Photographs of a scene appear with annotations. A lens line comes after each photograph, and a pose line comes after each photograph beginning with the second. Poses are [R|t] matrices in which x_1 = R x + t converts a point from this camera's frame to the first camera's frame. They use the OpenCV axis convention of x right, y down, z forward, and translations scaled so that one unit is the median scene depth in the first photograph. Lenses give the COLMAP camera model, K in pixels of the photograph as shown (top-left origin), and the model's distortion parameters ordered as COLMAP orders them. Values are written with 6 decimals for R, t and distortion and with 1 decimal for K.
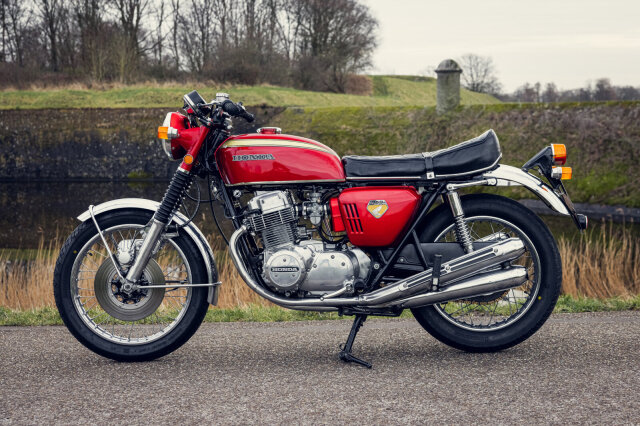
lens RADIAL K [[1012.5, 0, 336.0], [0, 1012.5, 213.4], [0, 0, 1]] dist [-0.009288, 0.073197]
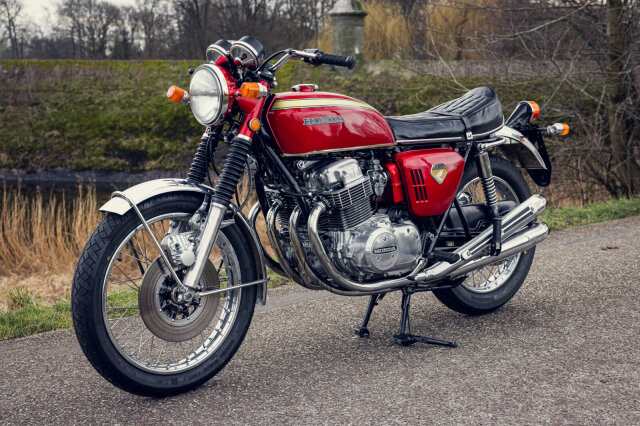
lens RADIAL K [[939.0, 0, 320.0], [0, 939.0, 213.0], [0, 0, 1]] dist [0.024407, 0.010383]
pose [[0.760380, -0.081861, 0.644299, -0.582175], [0.053080, 0.996539, 0.063973, -0.028672], [-0.647306, -0.014444, 0.762093, 0.413936]]
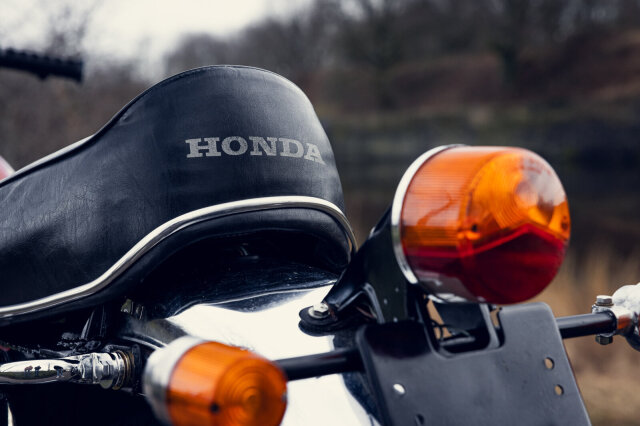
lens RADIAL K [[1234.4, 0, 320.0], [0, 1234.4, 213.0], [0, 0, 1]] dist [-0.018565, 0.575678]
pose [[0.612904, 0.038031, -0.789242, 0.341739], [-0.032785, 0.999205, 0.022689, -0.064032], [0.789477, 0.011969, 0.613663, 0.900256]]
